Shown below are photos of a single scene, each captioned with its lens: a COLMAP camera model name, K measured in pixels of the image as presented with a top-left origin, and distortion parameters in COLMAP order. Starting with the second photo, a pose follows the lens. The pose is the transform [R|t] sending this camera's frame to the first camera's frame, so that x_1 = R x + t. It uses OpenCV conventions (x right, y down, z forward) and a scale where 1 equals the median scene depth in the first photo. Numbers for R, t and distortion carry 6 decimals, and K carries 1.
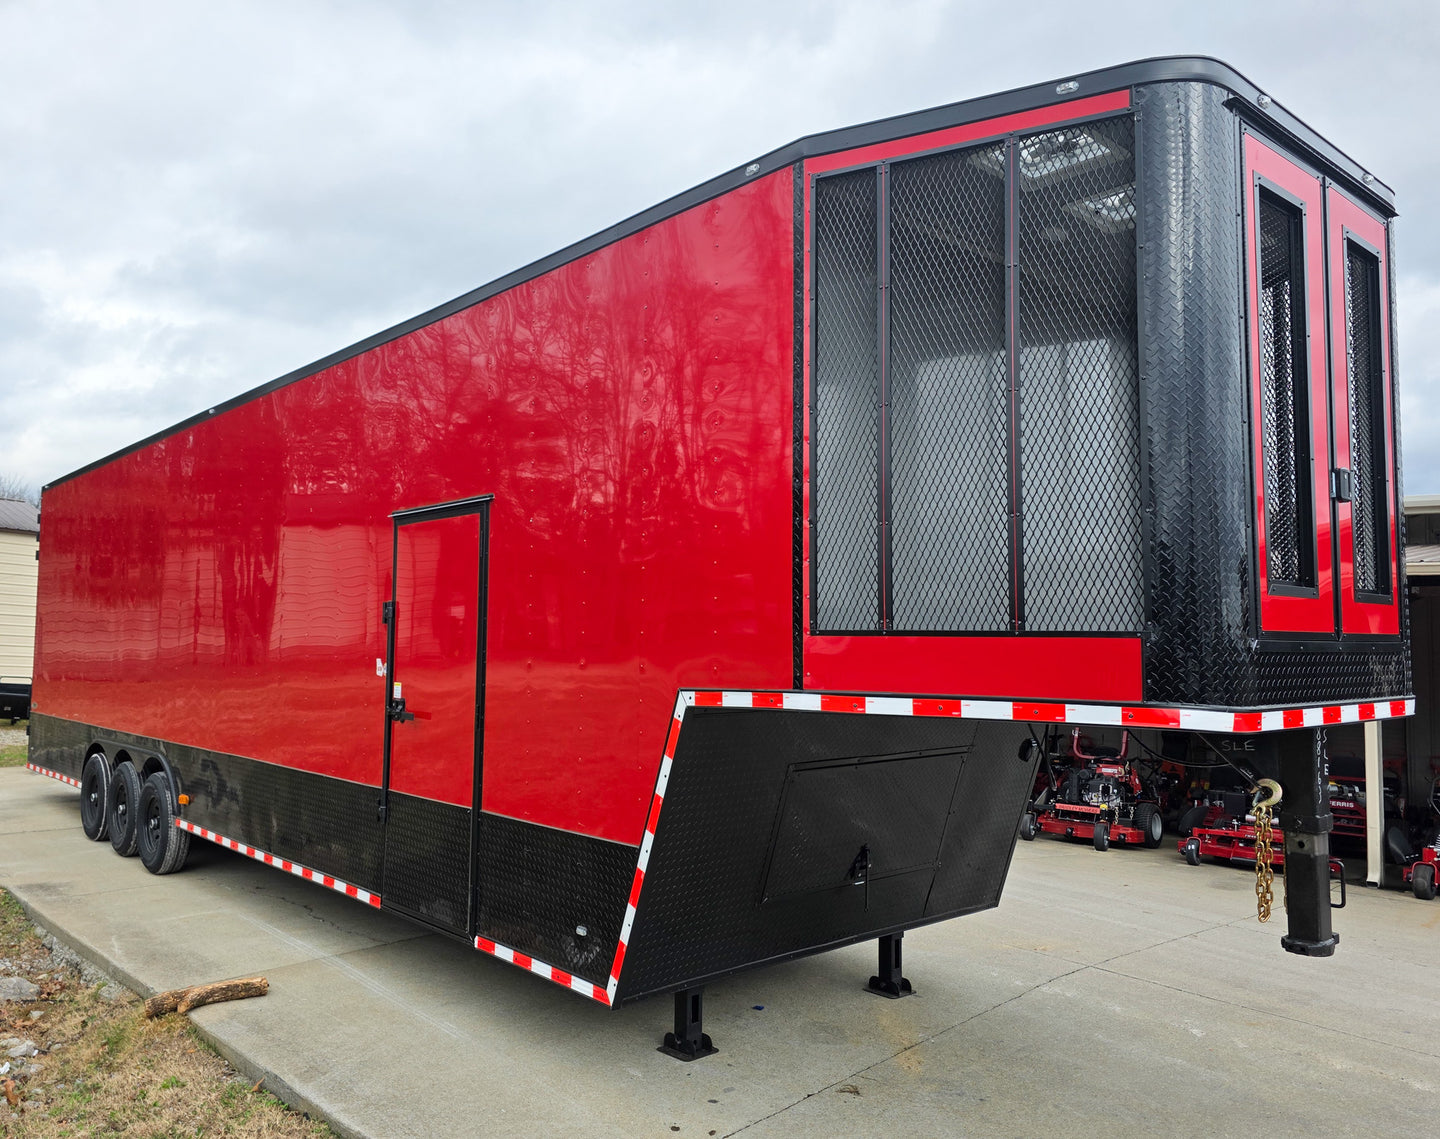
lens RADIAL K [[1174.6, 0, 720.0], [0, 1174.6, 569.5], [0, 0, 1]] dist [0.002406, -0.004791]
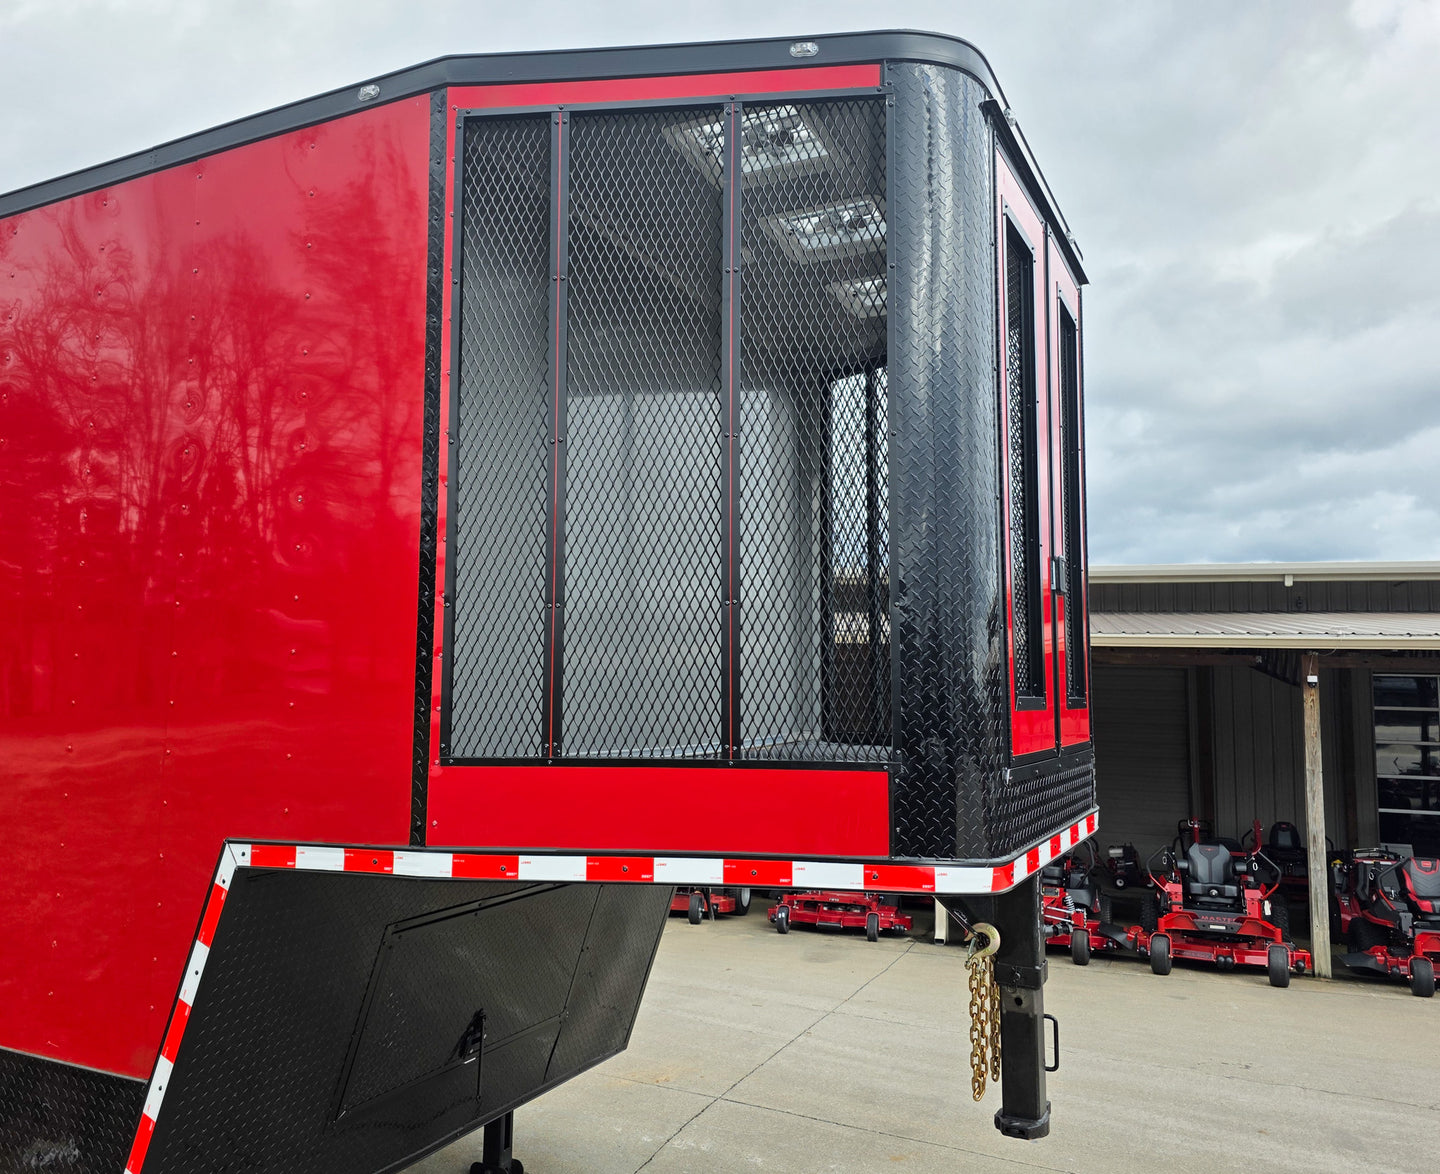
lens RADIAL K [[1169.3, 0, 720.0], [0, 1169.3, 587.0], [0, 0, 1]] dist [0.070183, -0.091313]
pose [[0.935920, 0.040546, 0.349872, -0.012974], [-0.032812, 0.999069, -0.028007, -0.031038], [-0.350682, 0.014732, 0.936379, 0.275176]]
